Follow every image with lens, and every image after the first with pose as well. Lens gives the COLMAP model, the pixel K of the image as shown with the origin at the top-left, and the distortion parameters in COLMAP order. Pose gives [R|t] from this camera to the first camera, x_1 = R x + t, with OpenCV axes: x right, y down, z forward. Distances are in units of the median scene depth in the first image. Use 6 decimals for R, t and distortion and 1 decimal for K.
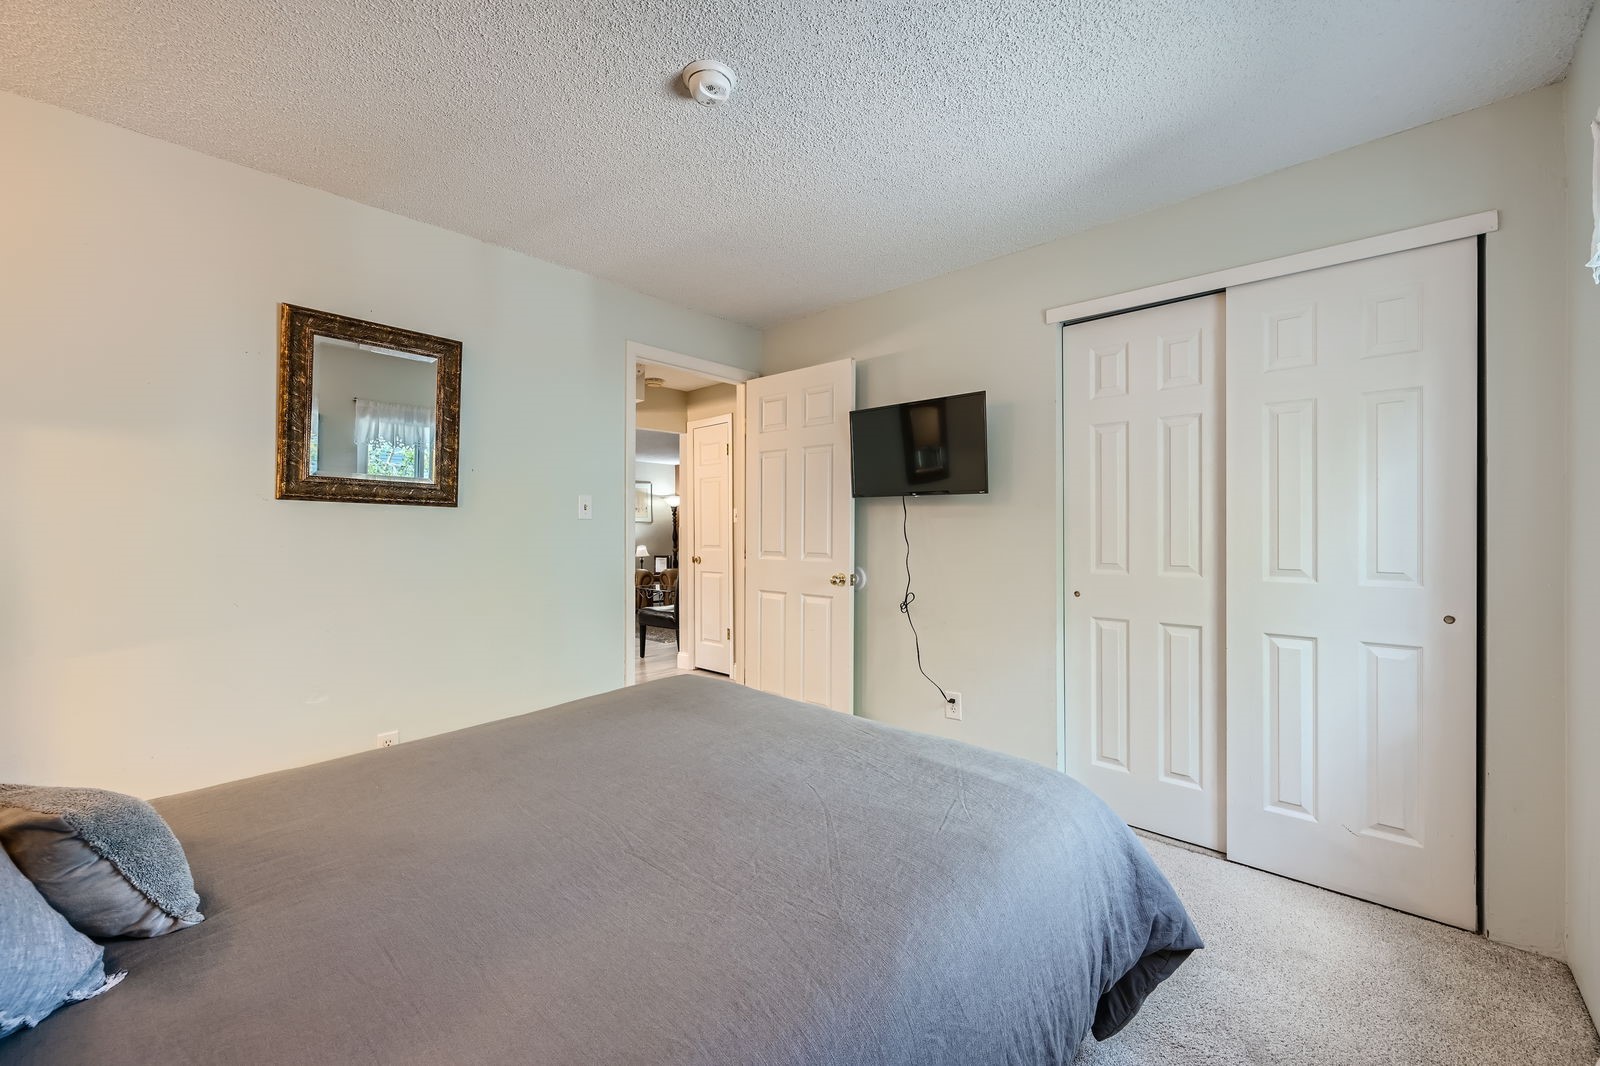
lens RADIAL K [[645.9, 0, 800.8], [0, 645.9, 535.2], [0, 0, 1]] dist [-0.000933, -0.000153]
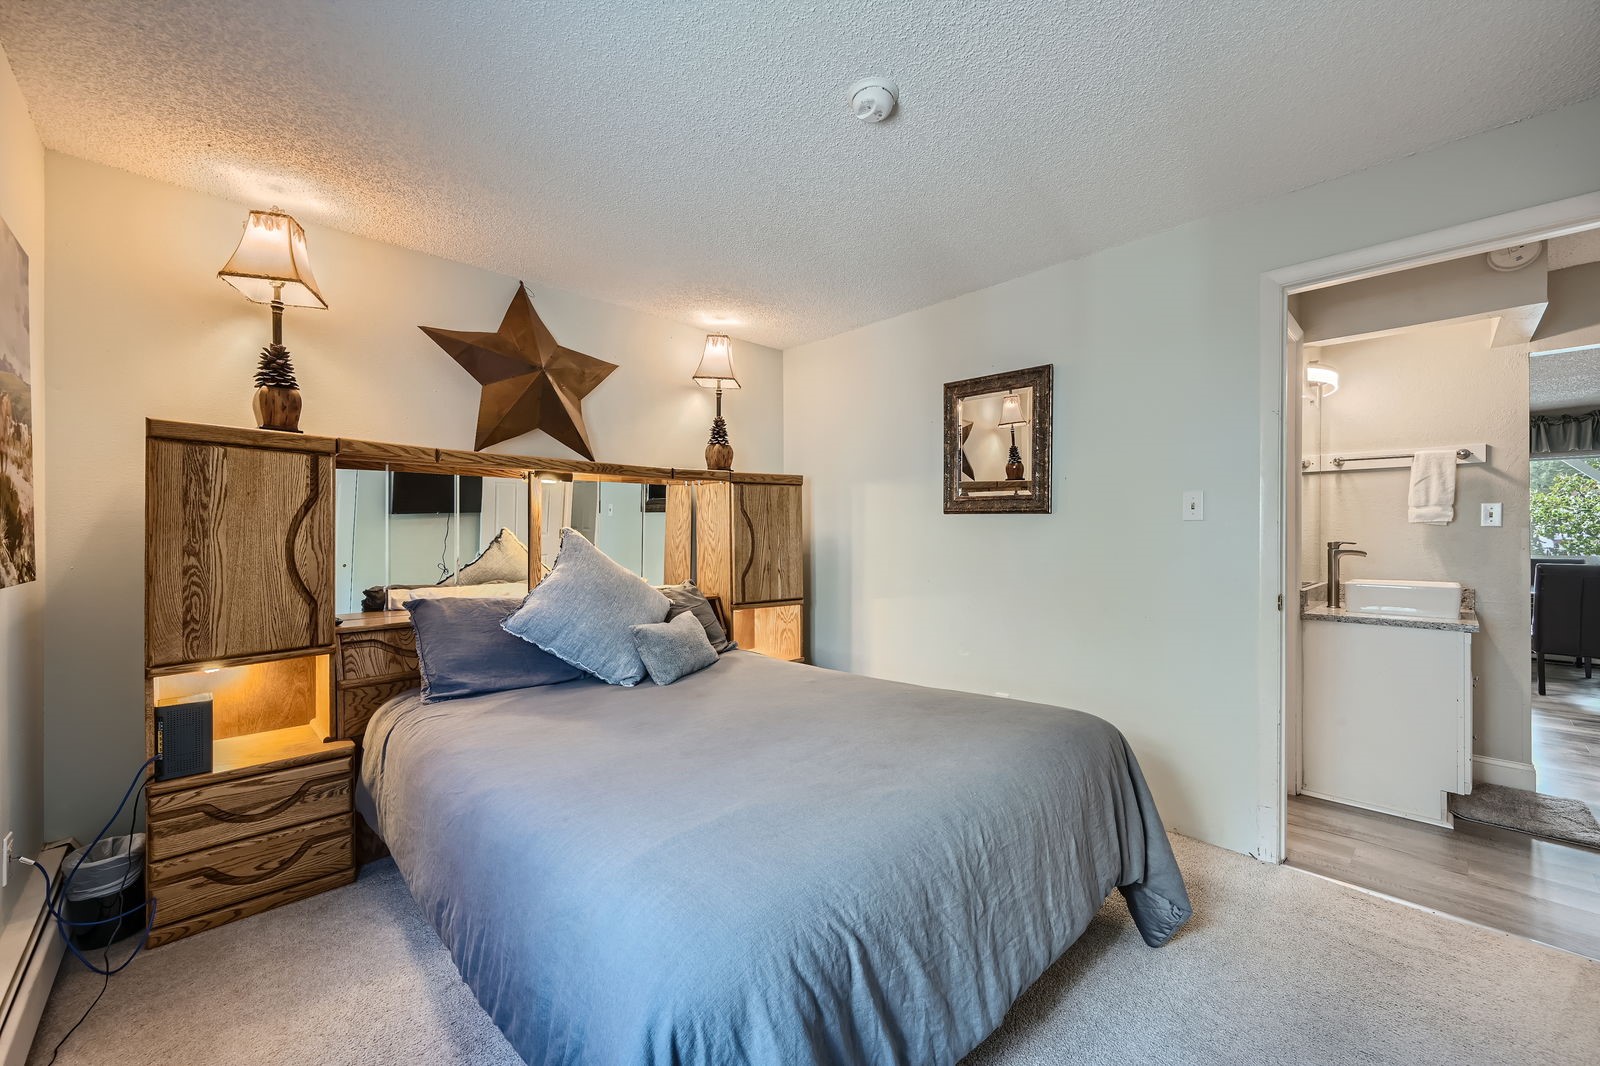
lens RADIAL K [[645.9, 0, 800.8], [0, 645.9, 535.2], [0, 0, 1]] dist [-0.000933, -0.000153]
pose [[-0.082498, 0.003413, -0.996585, 0.633415], [-0.001601, 0.999992, 0.003558, -0.009774], [0.996590, 0.001889, -0.082492, 0.686865]]
